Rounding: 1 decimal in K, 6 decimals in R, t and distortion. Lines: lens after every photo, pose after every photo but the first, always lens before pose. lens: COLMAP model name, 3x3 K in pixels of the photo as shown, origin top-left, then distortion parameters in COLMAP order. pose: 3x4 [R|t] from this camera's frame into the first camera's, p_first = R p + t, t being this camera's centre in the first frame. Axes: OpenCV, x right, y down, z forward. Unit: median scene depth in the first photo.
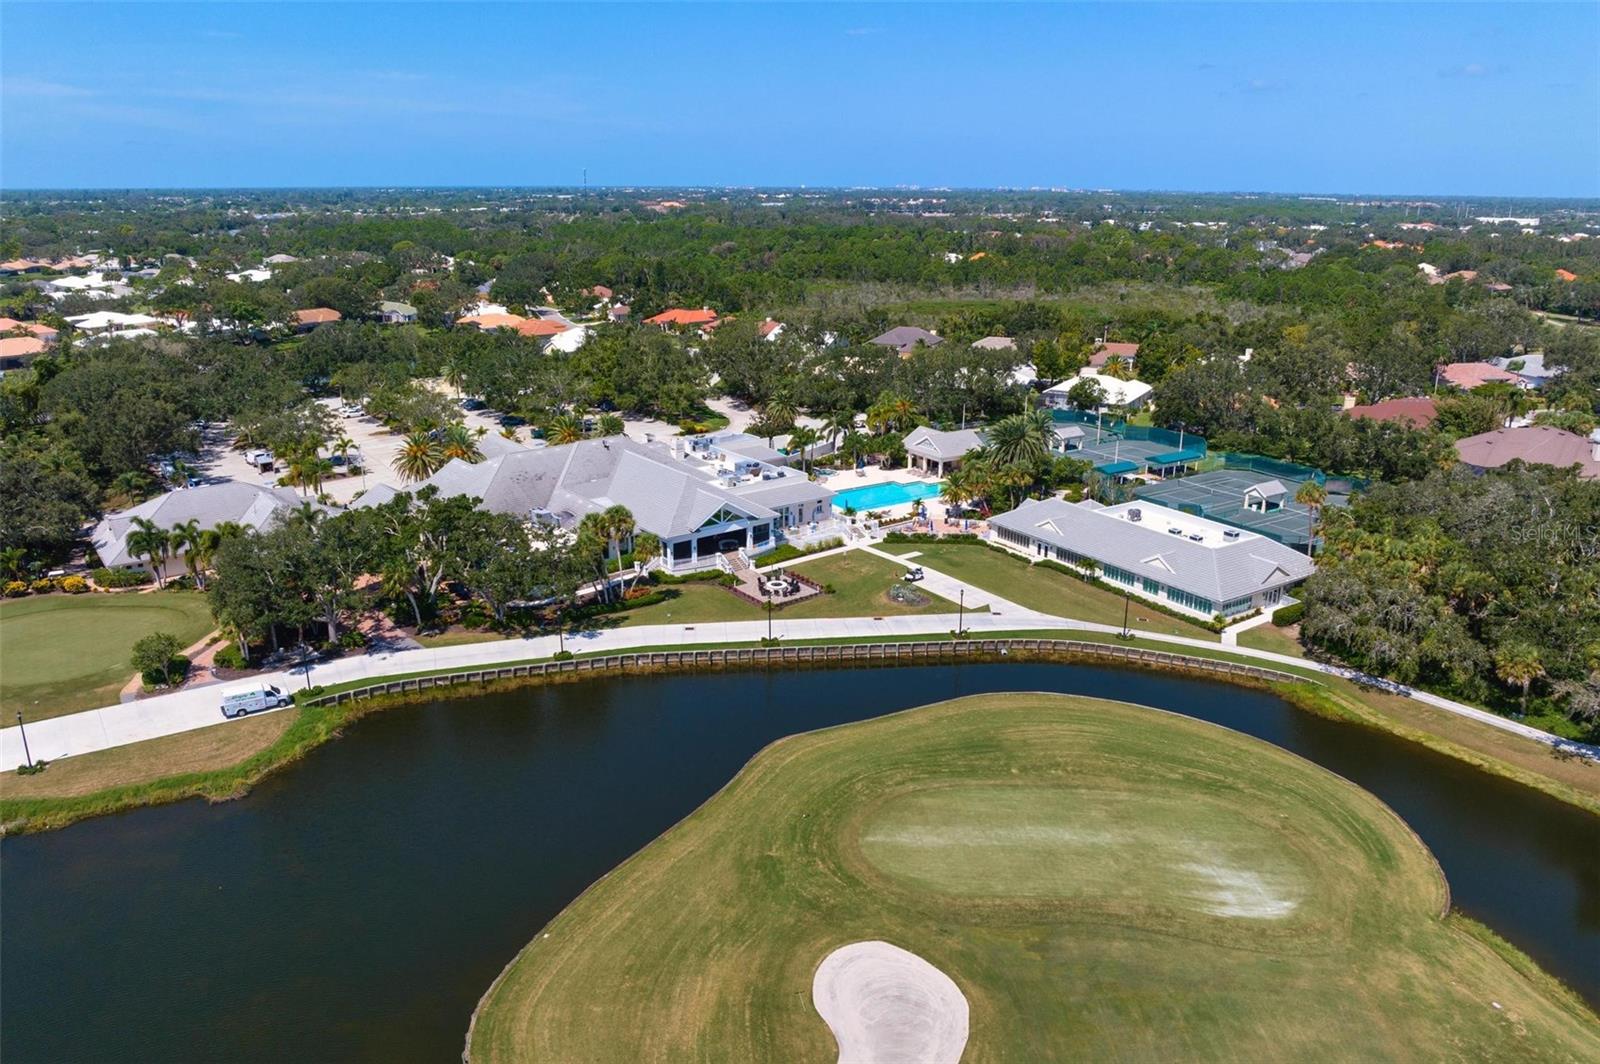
lens RADIAL K [[1168.6, 0, 807.4], [0, 1168.6, 532.5], [0, 0, 1]] dist [-0.037851, 0.002103]
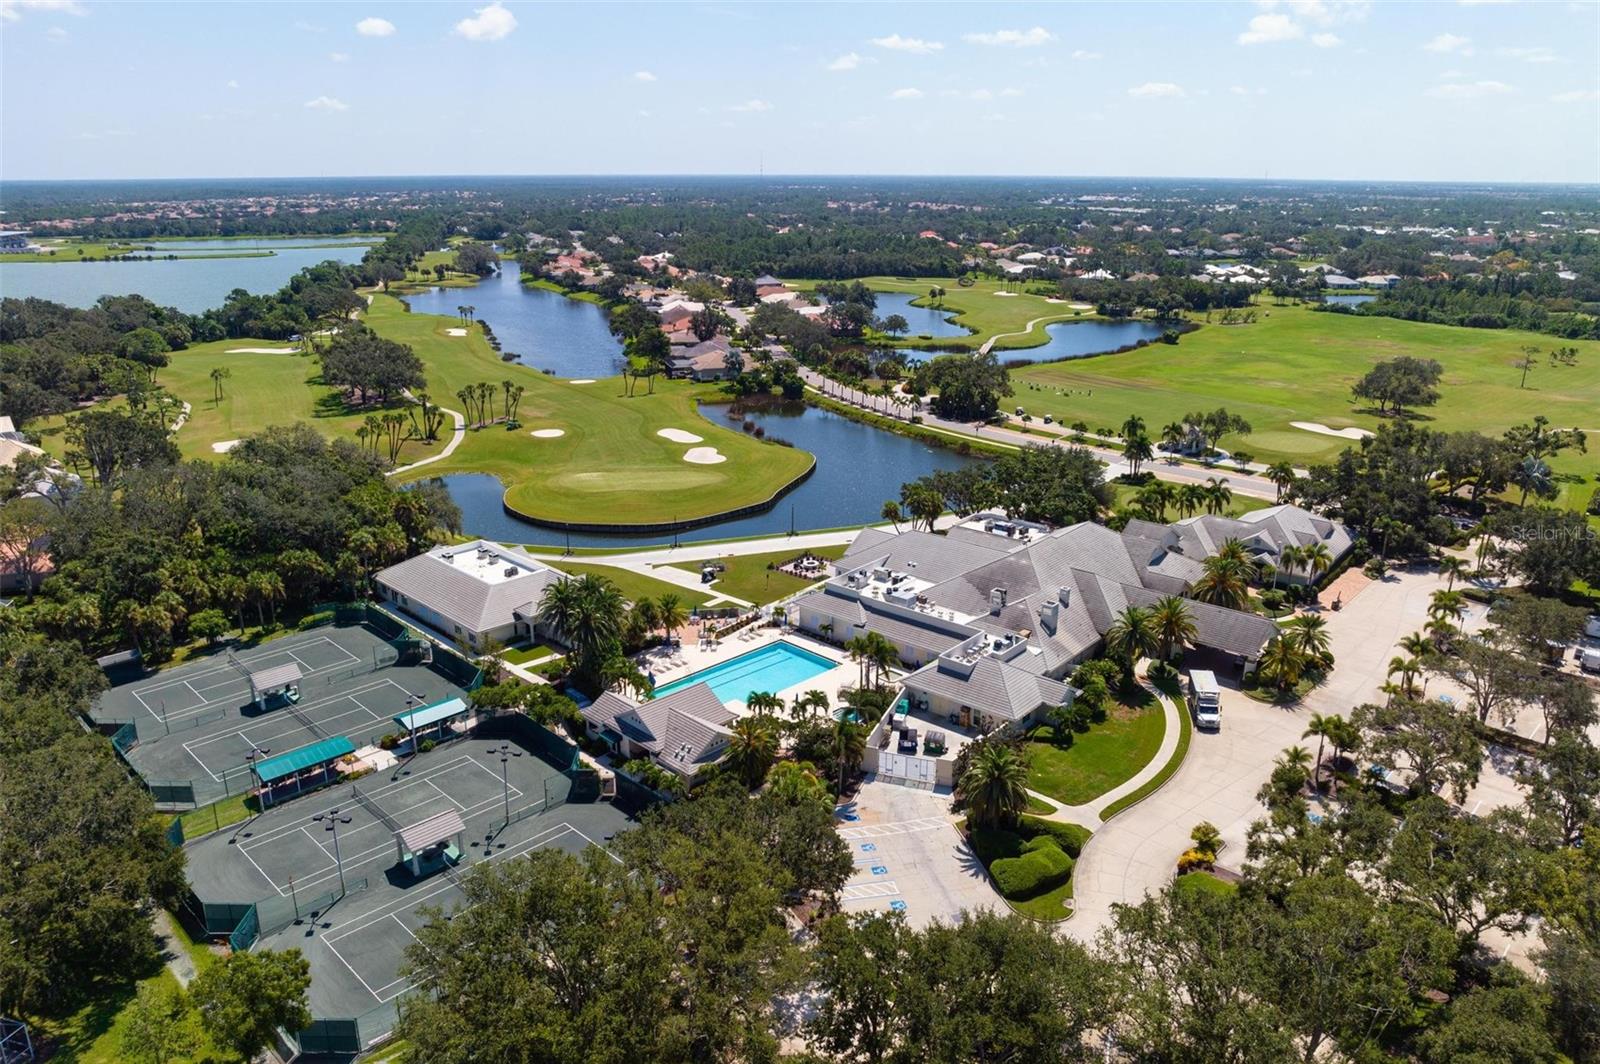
lens RADIAL K [[1168.6, 0, 807.4], [0, 1168.6, 532.5], [0, 0, 1]] dist [-0.037851, 0.002103]
pose [[-0.982171, 0.044605, -0.182624, 0.209962], [-0.069973, 0.814902, 0.575359, -0.716921], [0.174484, 0.577879, -0.797252, 1.946139]]
